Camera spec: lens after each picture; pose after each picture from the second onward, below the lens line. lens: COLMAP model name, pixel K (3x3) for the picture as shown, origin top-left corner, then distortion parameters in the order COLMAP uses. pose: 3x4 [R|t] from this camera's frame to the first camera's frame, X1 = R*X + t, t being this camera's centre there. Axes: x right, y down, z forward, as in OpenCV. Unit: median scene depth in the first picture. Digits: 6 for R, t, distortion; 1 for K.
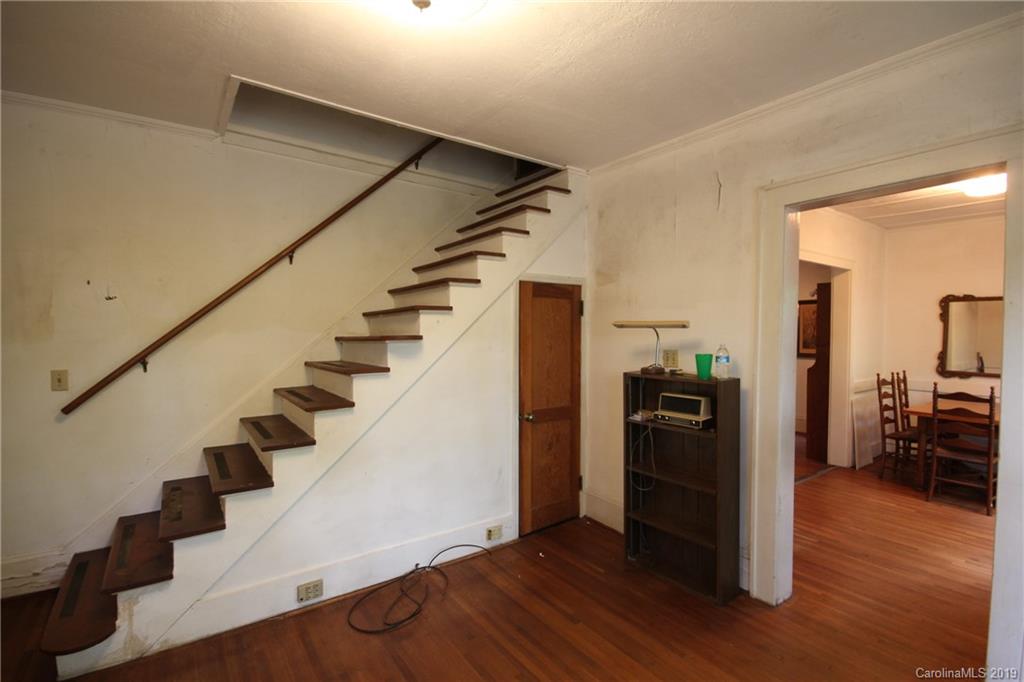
lens RADIAL K [[474.5, 0, 521.2], [0, 474.5, 342.8], [0, 0, 1]] dist [0.001363, -0.006840]
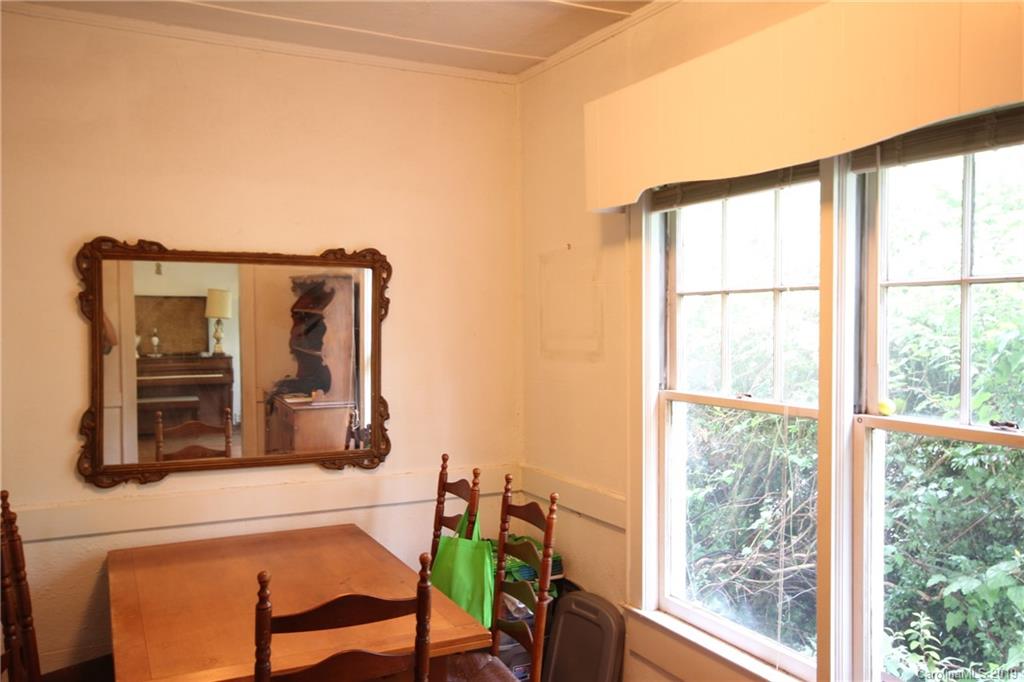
lens RADIAL K [[838.5, 0, 512.0], [0, 838.5, 341.0], [0, 0, 1]] dist [0.001367, 0.001310]
pose [[0.155478, -0.030040, 0.987382, 0.371058], [0.033919, 0.999110, 0.025056, -0.034037], [-0.987257, 0.029595, 0.156359, 0.629845]]
